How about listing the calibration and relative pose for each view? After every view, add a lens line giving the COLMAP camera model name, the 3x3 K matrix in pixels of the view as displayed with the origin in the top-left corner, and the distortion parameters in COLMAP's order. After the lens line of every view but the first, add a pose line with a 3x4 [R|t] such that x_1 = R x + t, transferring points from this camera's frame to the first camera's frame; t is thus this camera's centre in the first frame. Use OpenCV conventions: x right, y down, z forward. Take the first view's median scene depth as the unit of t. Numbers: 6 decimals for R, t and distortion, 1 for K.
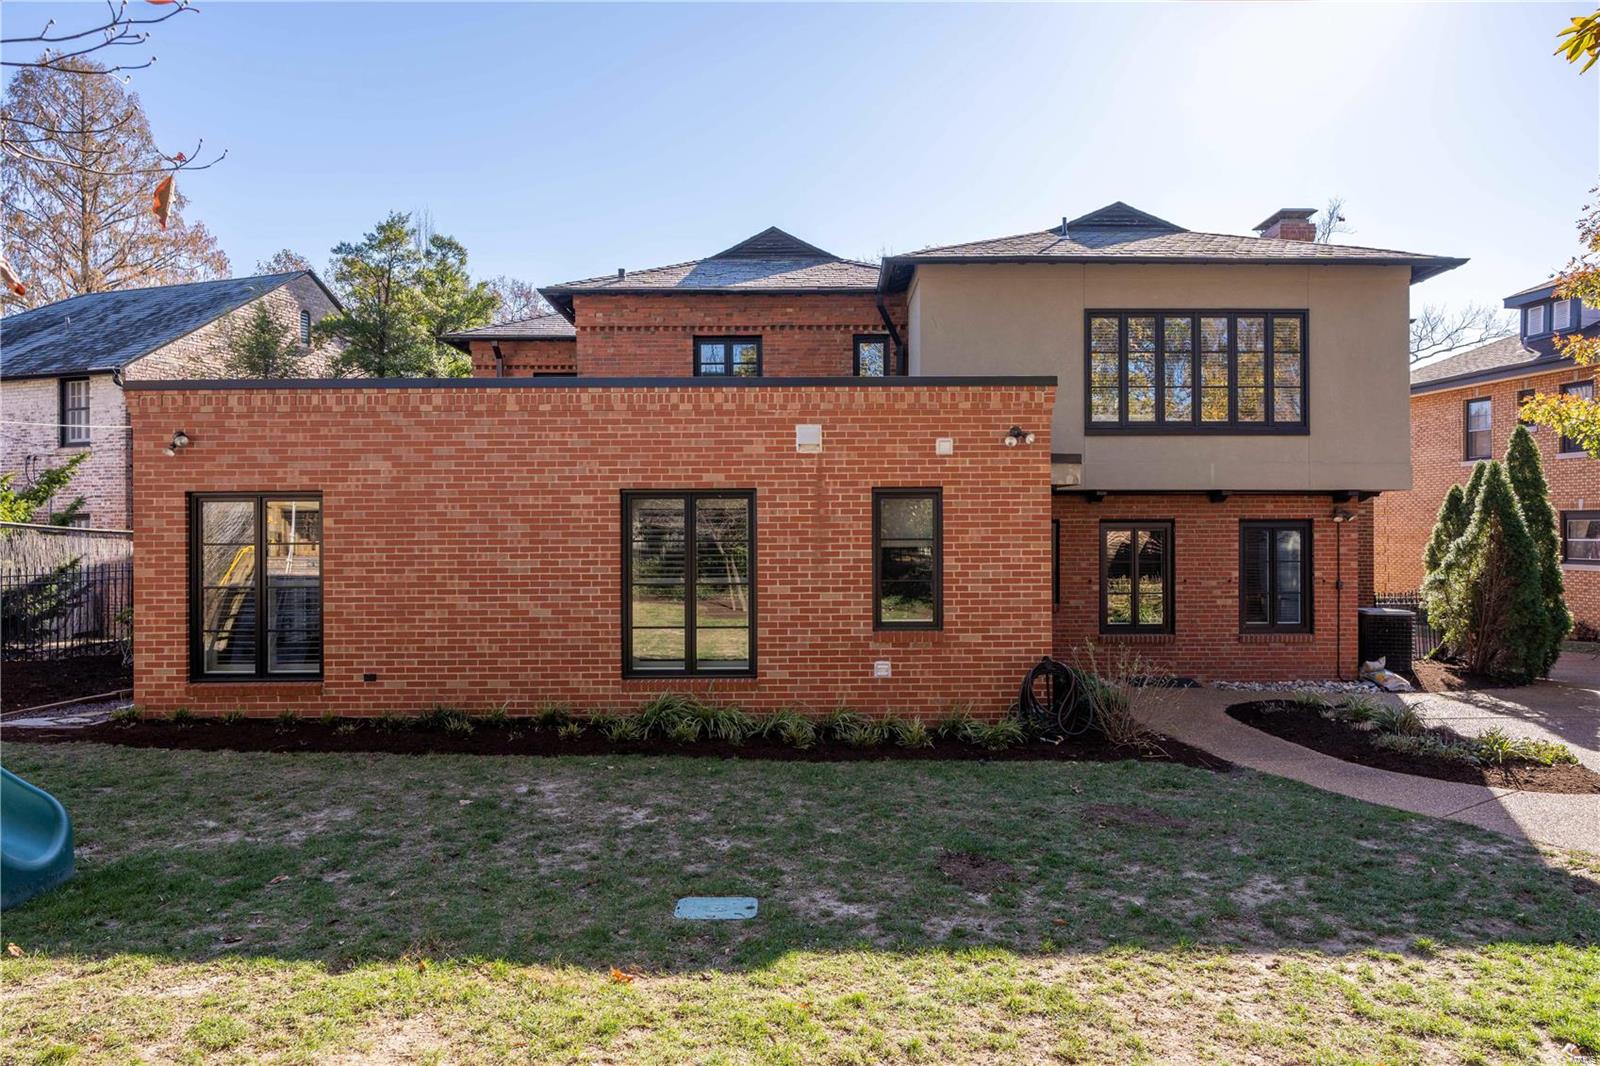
lens RADIAL K [[1001.6, 0, 800.4], [0, 1001.6, 551.1], [0, 0, 1]] dist [-0.003019, -0.000373]
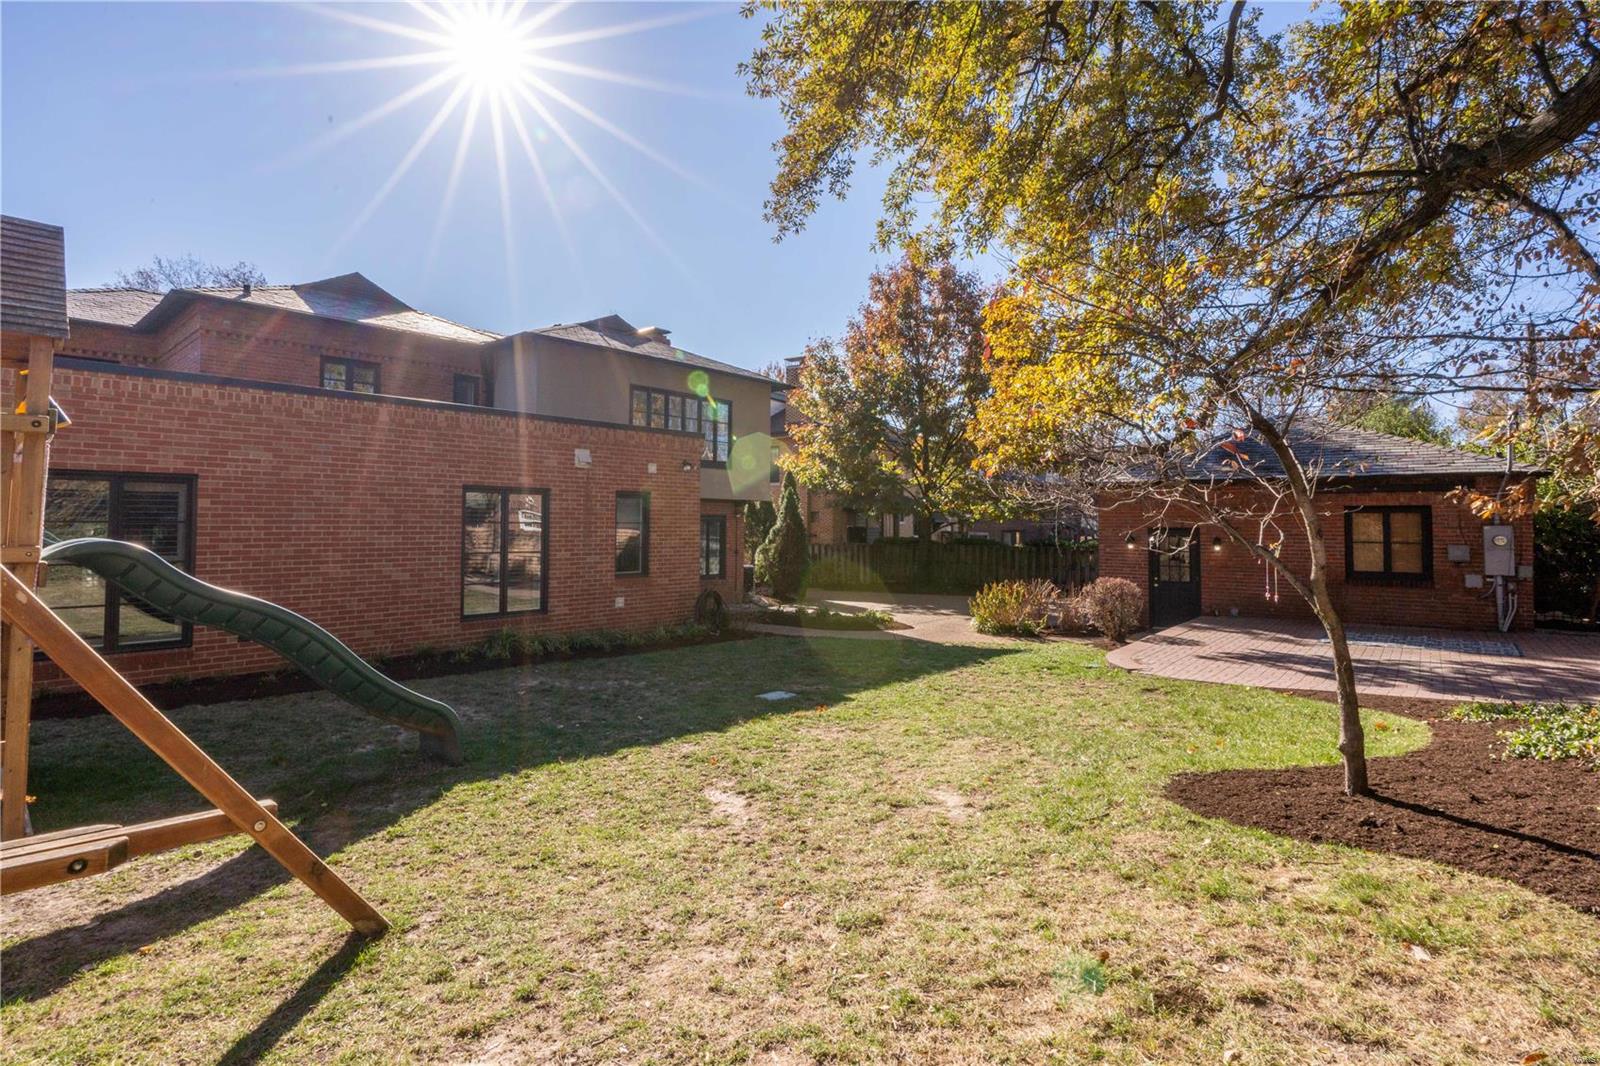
lens RADIAL K [[753.7, 0, 800.0], [0, 753.7, 533.0], [0, 0, 1]] dist [-0.000649, -0.000059]
pose [[0.689823, -0.000636, 0.723978, -0.611649], [0.007615, 0.999951, -0.006378, 0.015045], [-0.723938, 0.009913, 0.689794, -0.061237]]
